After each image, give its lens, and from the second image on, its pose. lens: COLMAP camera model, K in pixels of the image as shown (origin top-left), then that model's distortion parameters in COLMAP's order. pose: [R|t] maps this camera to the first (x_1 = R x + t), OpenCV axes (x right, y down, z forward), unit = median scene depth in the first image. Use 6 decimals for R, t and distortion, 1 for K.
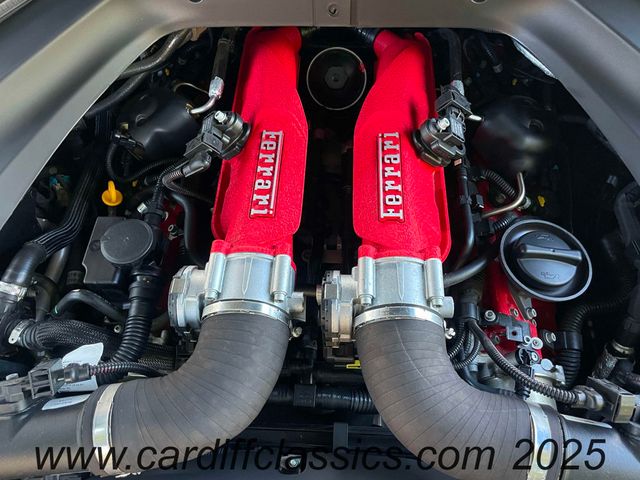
lens RADIAL K [[489.2, 0, 324.1], [0, 489.2, 236.6], [0, 0, 1]] dist [0.073270, -0.103066]
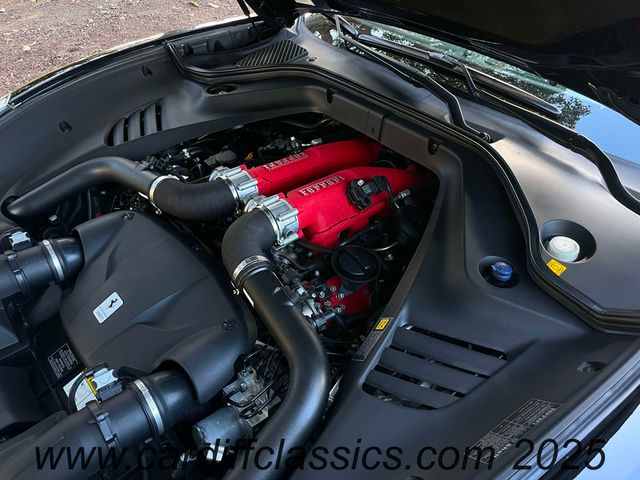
lens RADIAL K [[489.2, 0, 317.3], [0, 489.2, 241.4], [0, 0, 1]] dist [0.073270, -0.103066]
pose [[0.678712, 0.499621, -0.538265, 1.310479], [-0.651928, 0.747340, -0.128347, 0.317409], [0.338142, 0.438021, 0.832945, -0.601138]]
